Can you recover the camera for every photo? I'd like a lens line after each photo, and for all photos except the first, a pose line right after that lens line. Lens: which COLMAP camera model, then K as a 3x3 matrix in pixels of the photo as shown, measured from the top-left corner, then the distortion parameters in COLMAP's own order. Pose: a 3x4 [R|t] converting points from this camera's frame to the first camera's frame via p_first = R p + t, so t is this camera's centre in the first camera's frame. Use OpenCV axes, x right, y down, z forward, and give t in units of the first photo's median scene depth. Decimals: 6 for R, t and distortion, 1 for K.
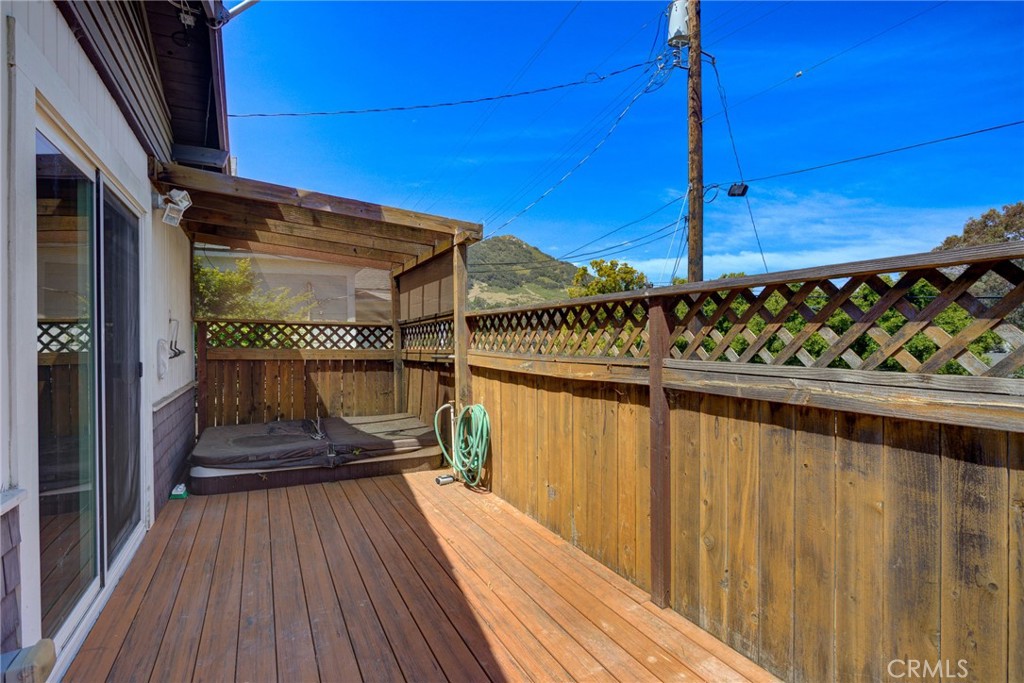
lens RADIAL K [[505.7, 0, 512.3], [0, 505.7, 342.0], [0, 0, 1]] dist [-0.017977, 0.005650]
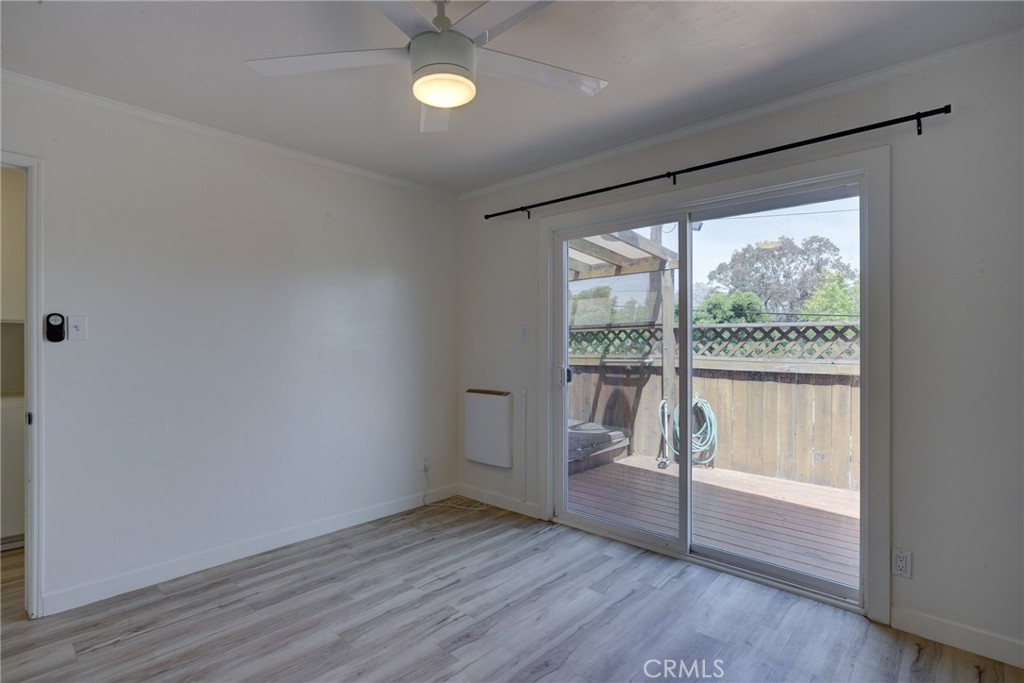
lens RADIAL K [[505.7, 0, 505.8], [0, 505.7, 333.3], [0, 0, 1]] dist [-0.017977, 0.005650]
pose [[0.935783, 0.013285, 0.352326, -1.286762], [-0.005635, 0.999726, -0.022729, -0.010049], [-0.352532, 0.019284, 0.935601, -0.001767]]
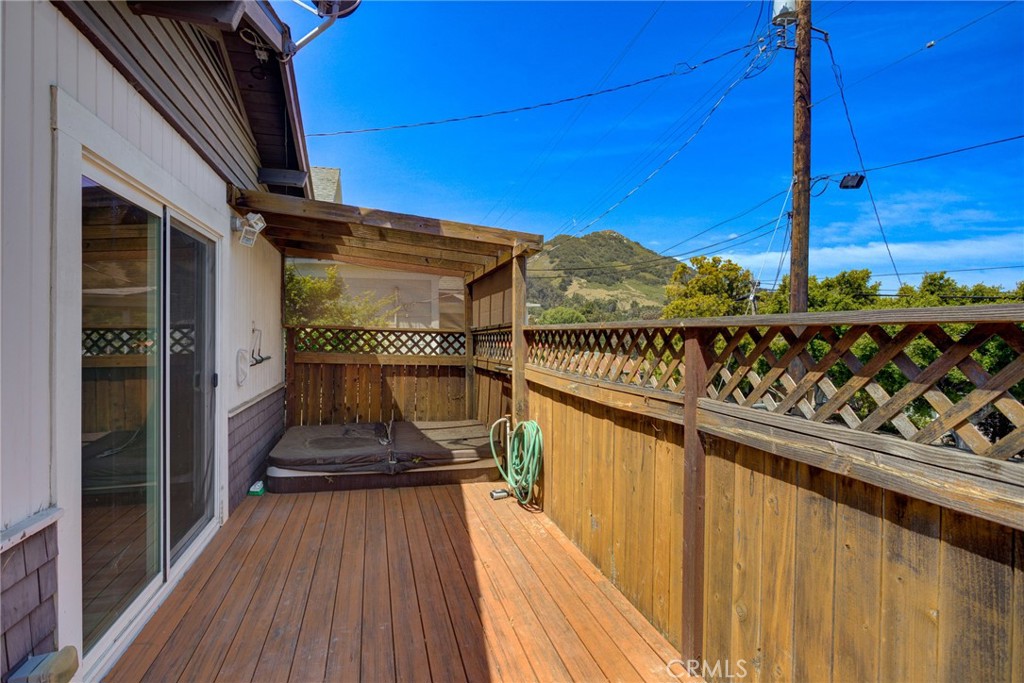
lens RADIAL K [[505.7, 0, 512.0], [0, 505.7, 341.1], [0, 0, 1]] dist [-0.017977, 0.005650]
pose [[0.981170, 0.017728, -0.192331, 0.107485], [-0.016535, 0.999833, 0.007804, -0.050580], [0.192438, -0.004477, 0.981299, 0.045415]]
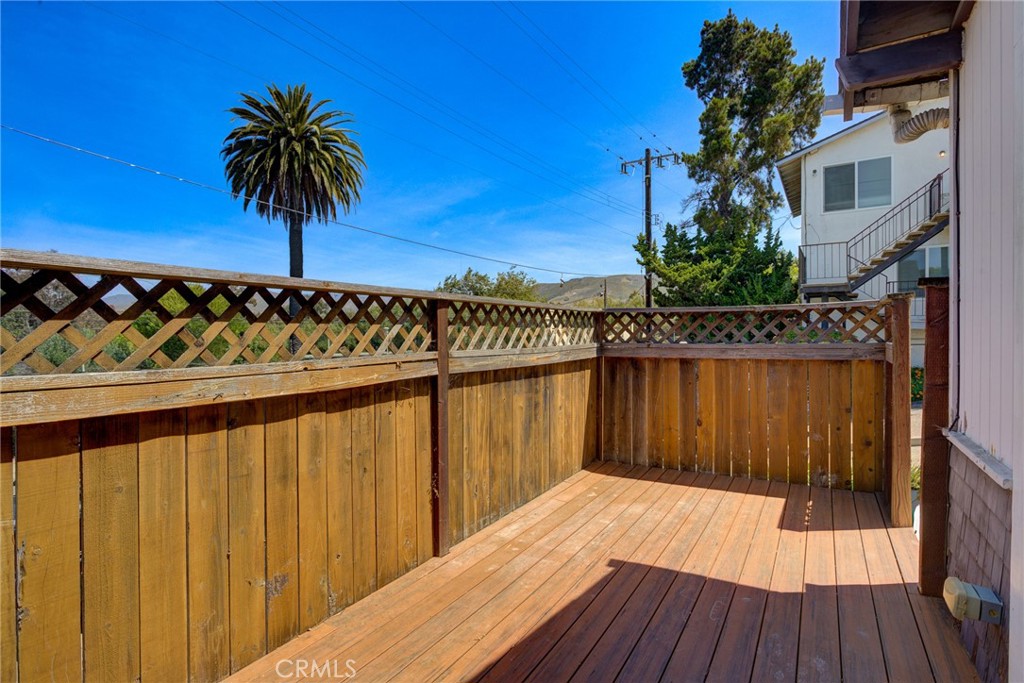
lens RADIAL K [[505.7, 0, 508.7], [0, 505.7, 338.9], [0, 0, 1]] dist [-0.017977, 0.005650]
pose [[-0.524293, 0.006898, 0.851510, -0.623896], [0.022454, 0.999731, 0.005727, -0.000859], [-0.851242, 0.022122, -0.524307, 1.124397]]
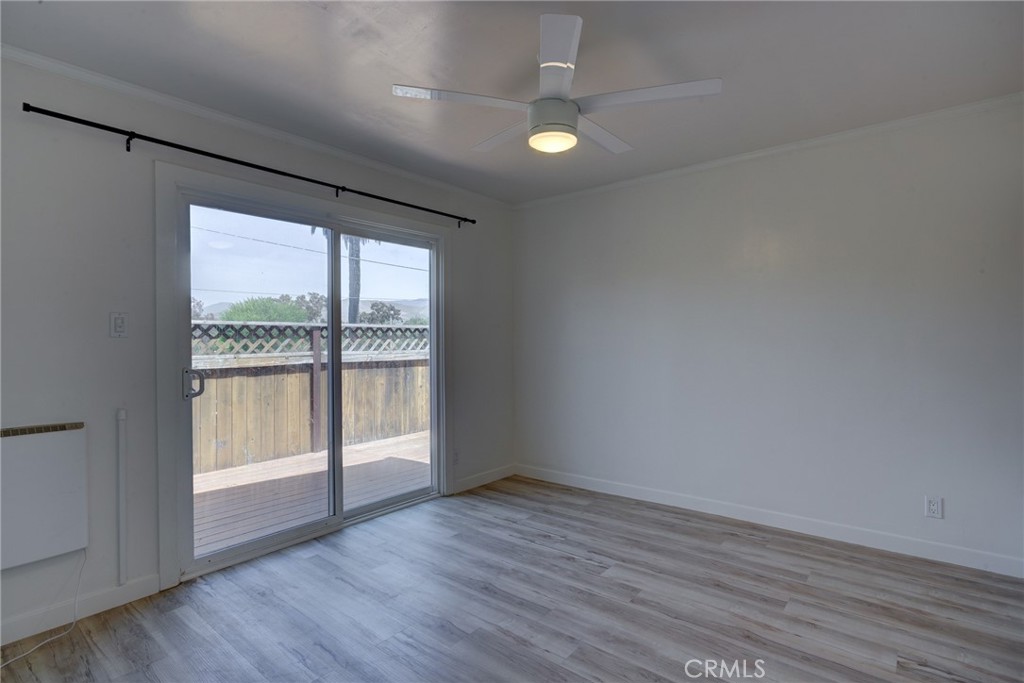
lens RADIAL K [[505.7, 0, 514.1], [0, 505.7, 340.3], [0, 0, 1]] dist [-0.017977, 0.005650]
pose [[-0.414409, 0.004224, 0.910081, -1.766871], [0.013014, 0.999914, 0.001285, -0.010400], [-0.909998, 0.012377, -0.414428, 0.857637]]
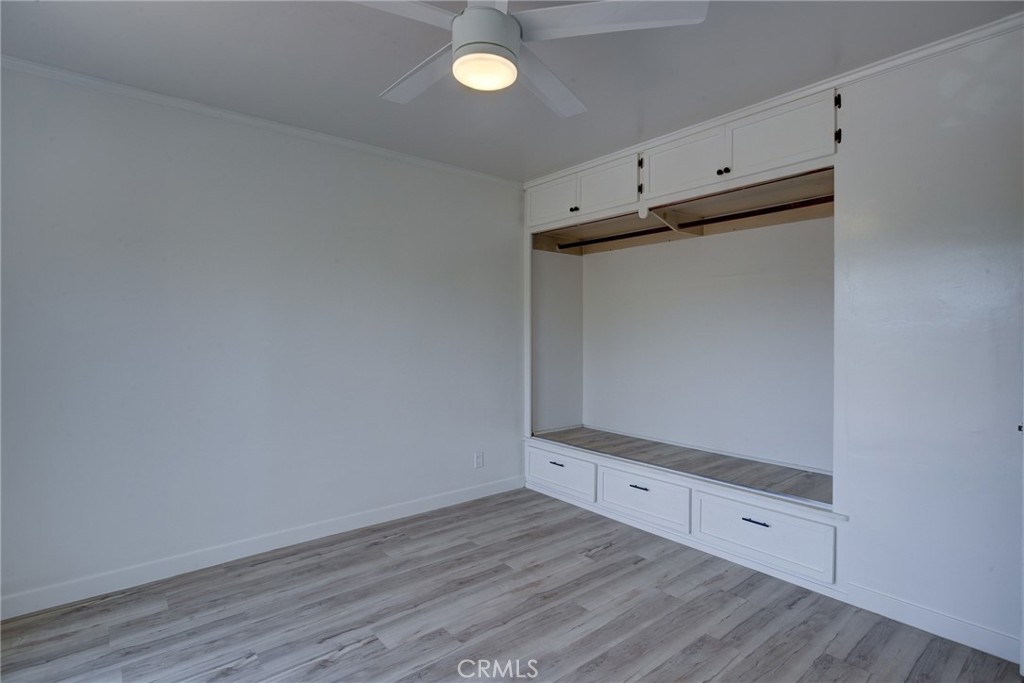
lens RADIAL K [[505.7, 0, 510.9], [0, 505.7, 341.6], [0, 0, 1]] dist [-0.017977, 0.005650]
pose [[-0.973841, 0.011211, -0.226954, -1.067335], [0.007475, 0.999822, 0.017316, -0.013254], [0.227108, 0.015167, -0.973752, 1.030299]]
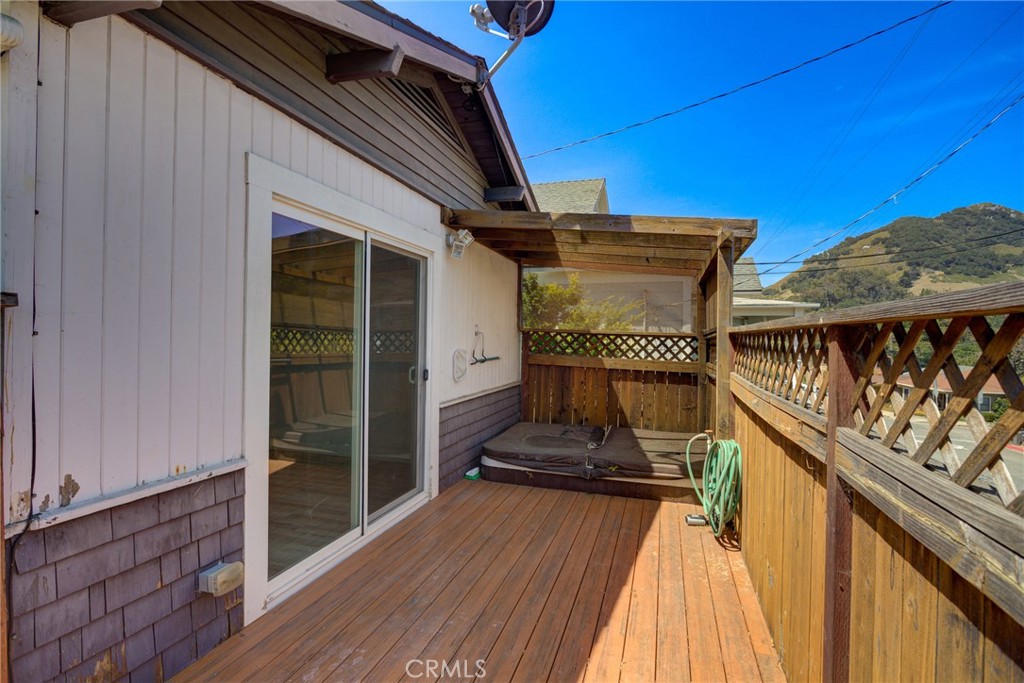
lens RADIAL K [[505.7, 0, 511.0], [0, 505.7, 341.8], [0, 0, 1]] dist [-0.017977, 0.005650]
pose [[0.724343, 0.024318, -0.689011, 0.315838], [-0.024158, 0.999659, 0.009885, -0.048980], [0.689017, 0.009485, 0.724683, 0.209358]]
